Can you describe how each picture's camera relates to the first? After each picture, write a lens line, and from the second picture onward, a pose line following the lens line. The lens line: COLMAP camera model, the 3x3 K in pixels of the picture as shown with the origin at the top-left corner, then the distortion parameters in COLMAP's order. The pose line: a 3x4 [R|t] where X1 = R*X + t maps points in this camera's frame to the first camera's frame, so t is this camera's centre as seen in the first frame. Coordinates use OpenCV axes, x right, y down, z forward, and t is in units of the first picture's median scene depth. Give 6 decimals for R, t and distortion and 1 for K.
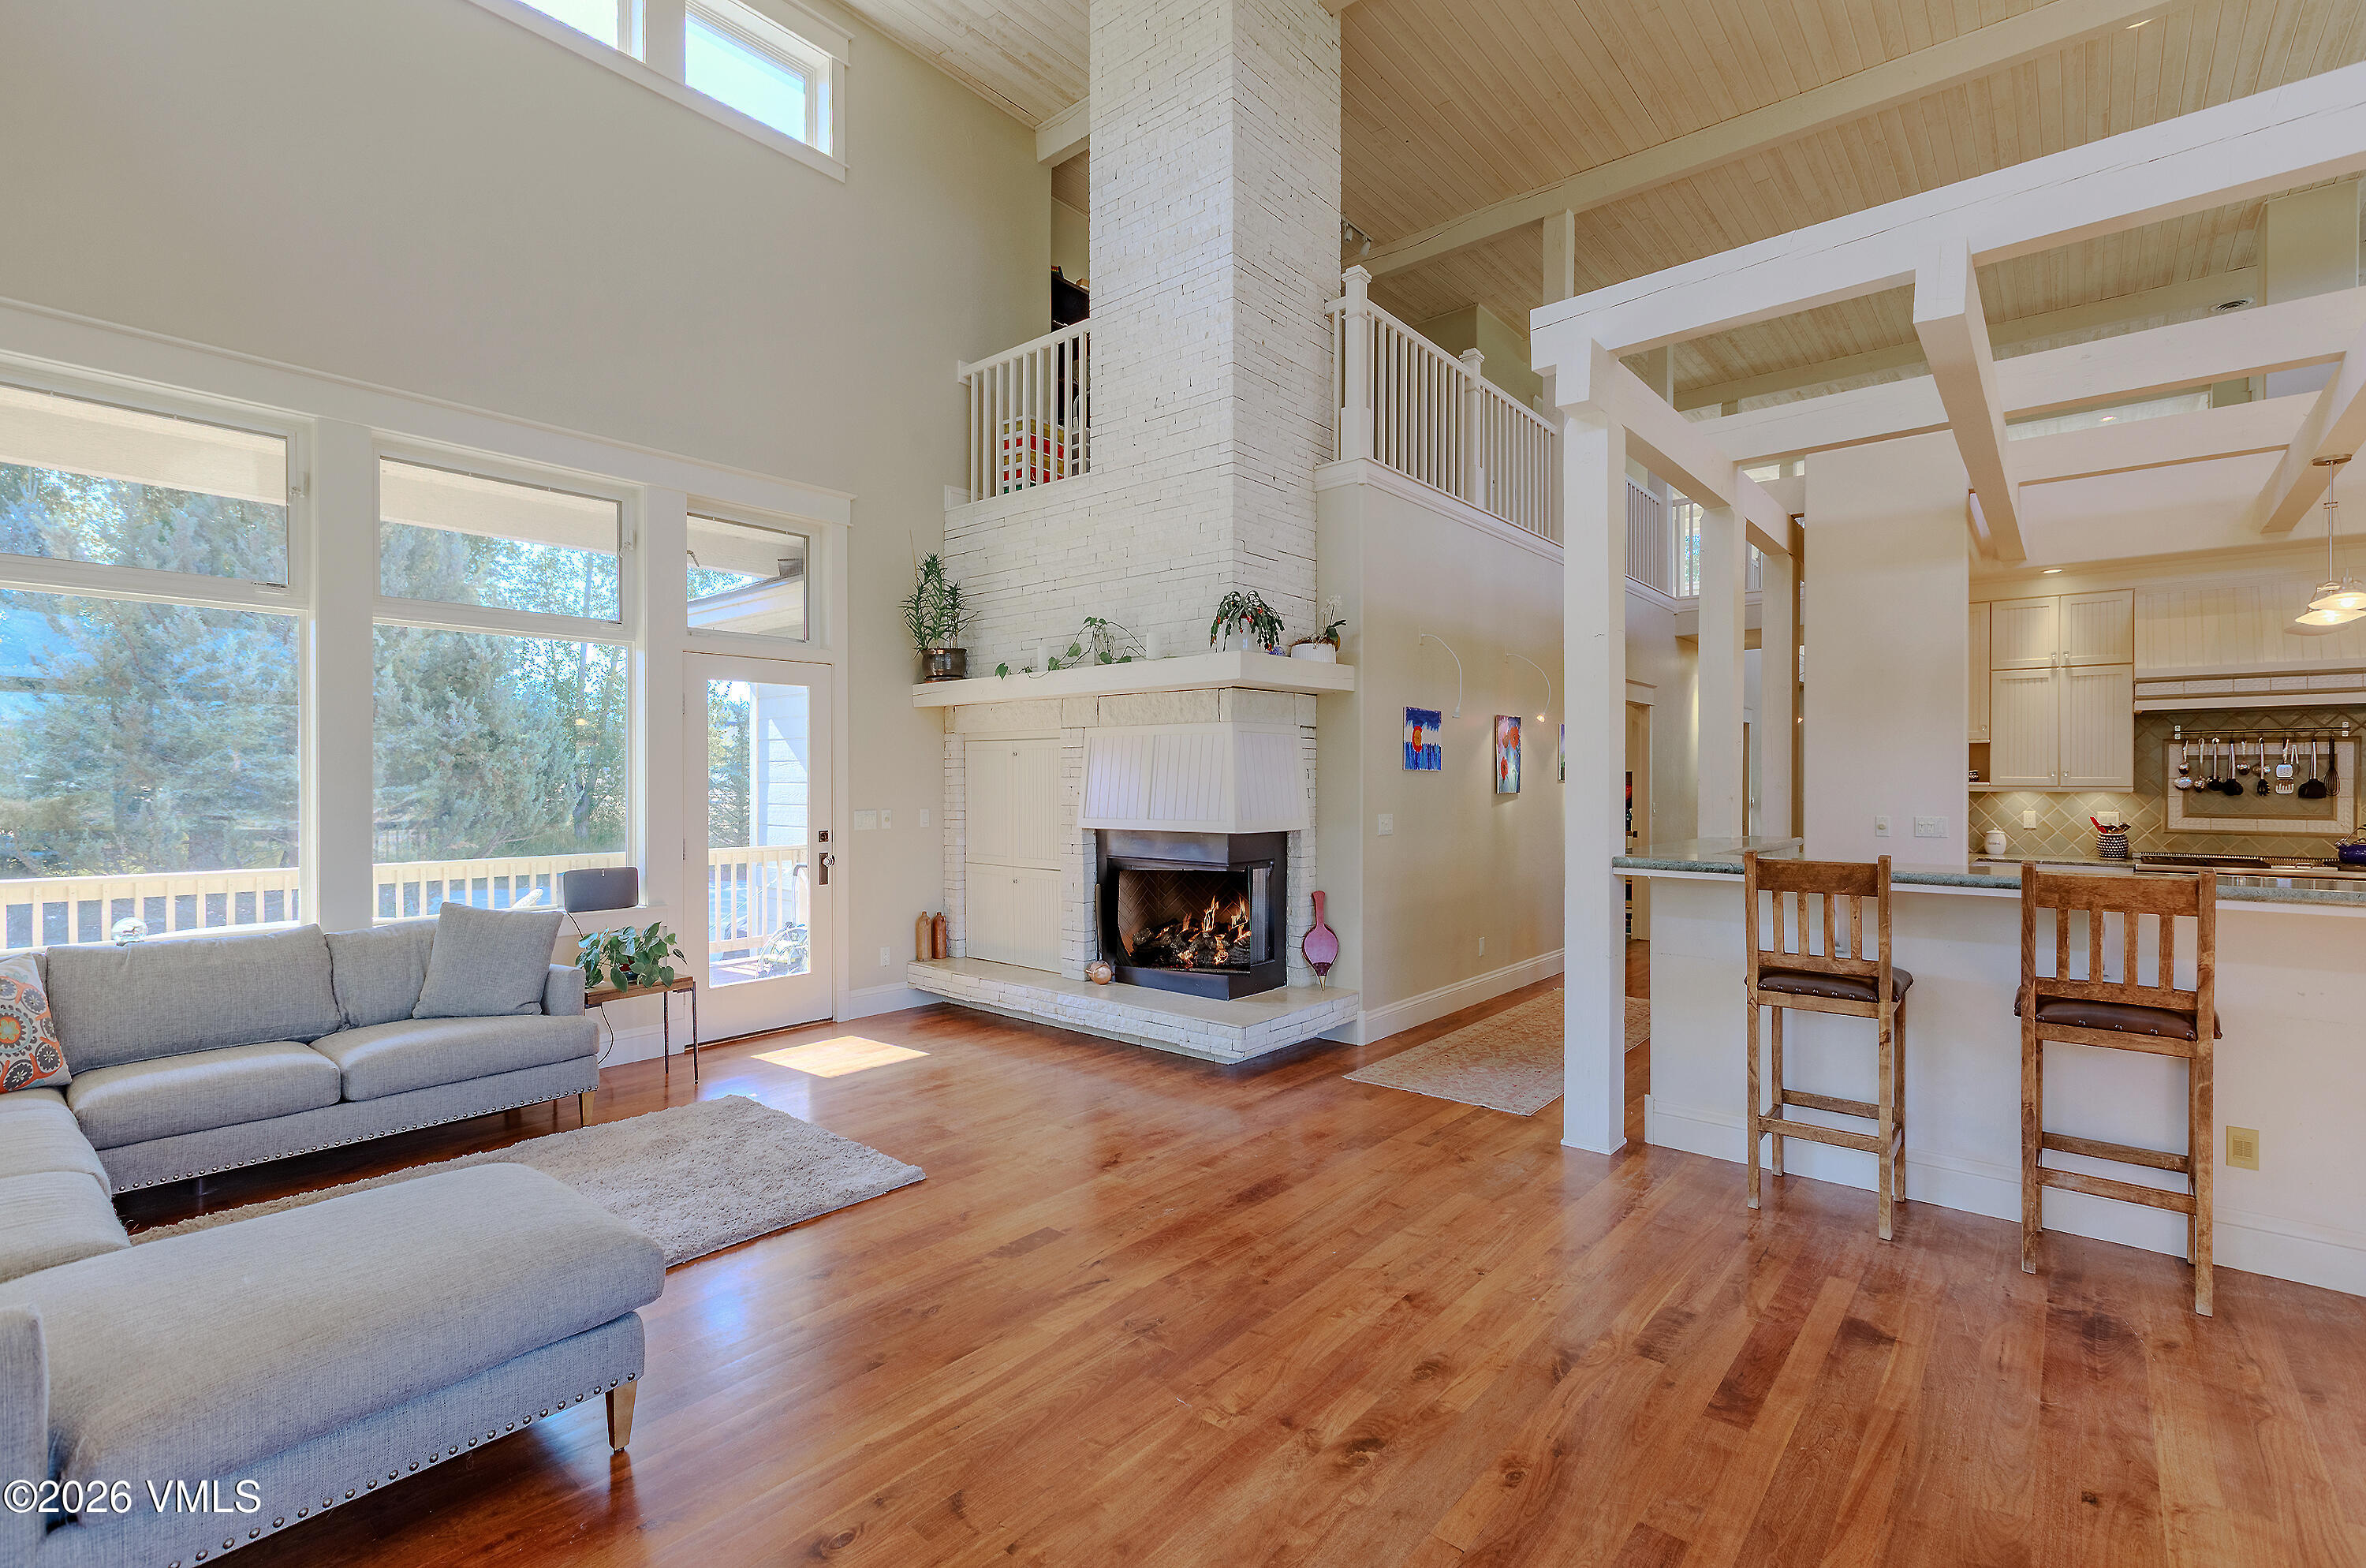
lens RADIAL K [[1066.9, 0, 1192.4], [0, 1066.9, 785.4], [0, 0, 1]] dist [0.001737, 0.000447]
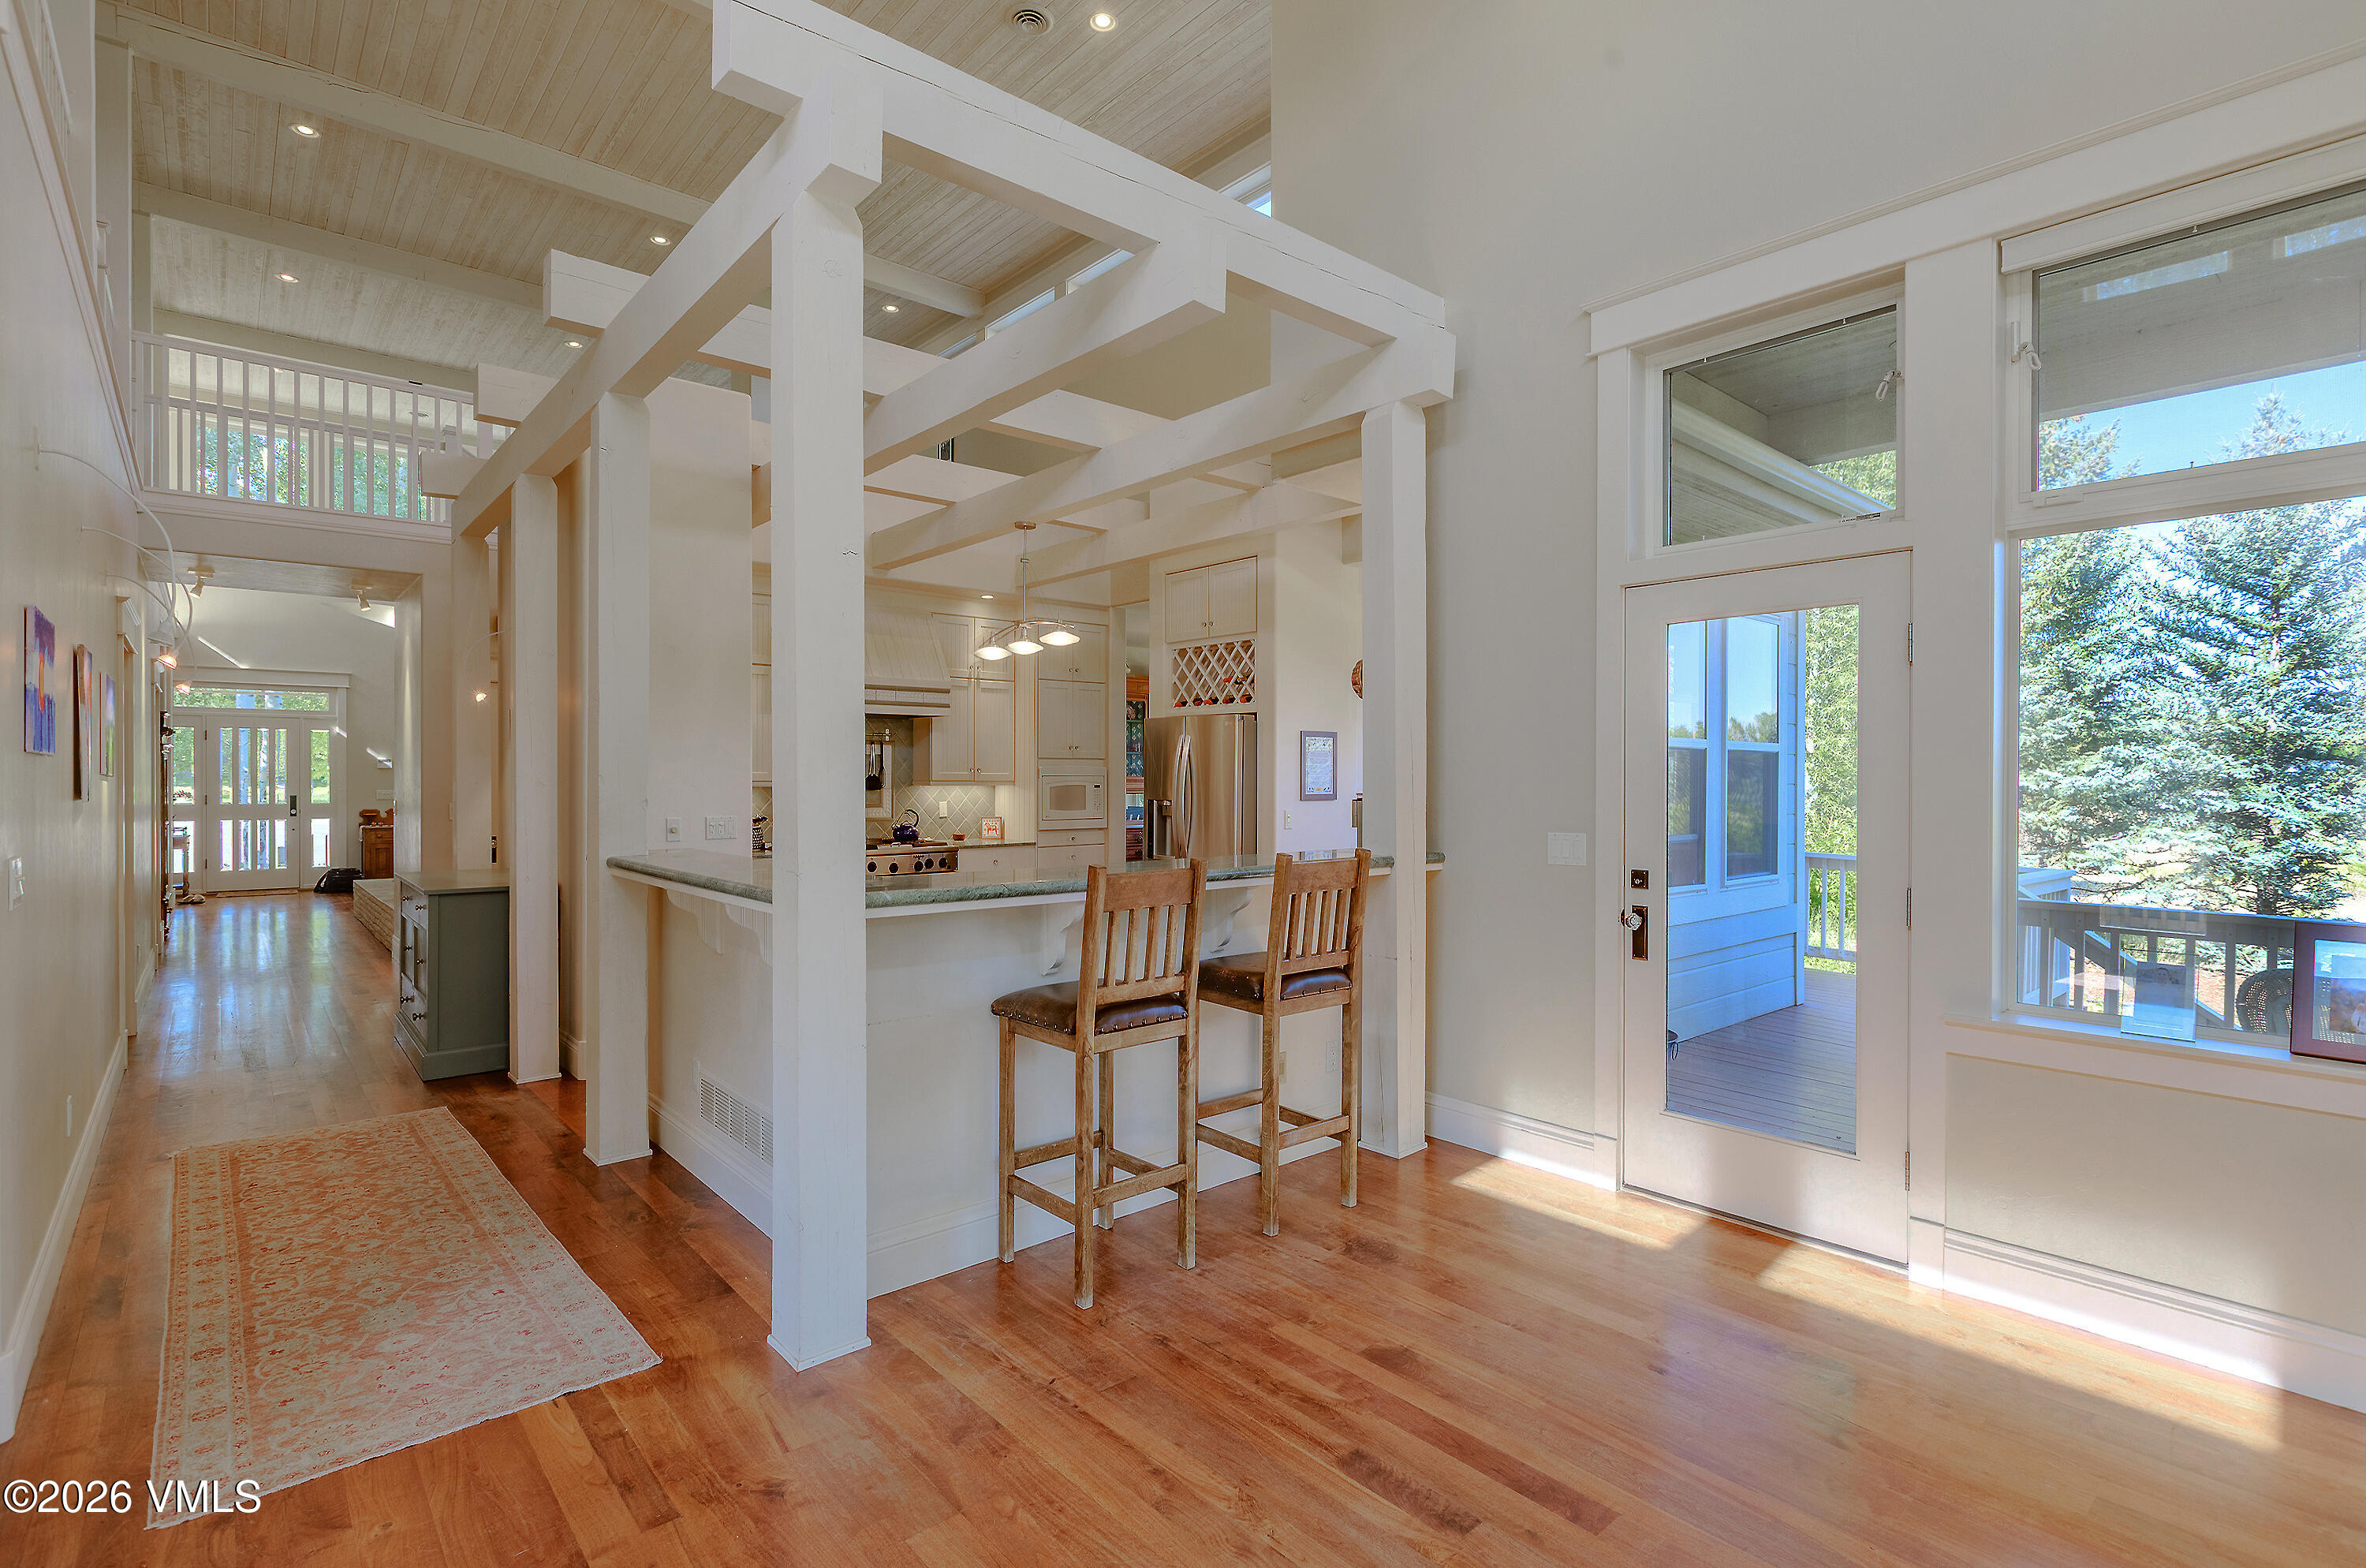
lens RADIAL K [[1109.0, 0, 1199.1], [0, 1109.0, 777.3], [0, 0, 1]] dist [-0.003102, -0.000103]
pose [[0.150943, -0.001399, 0.988542, -0.275210], [0.003102, 0.999995, 0.000942, -0.004876], [-0.988538, 0.002925, 0.150946, 0.753396]]
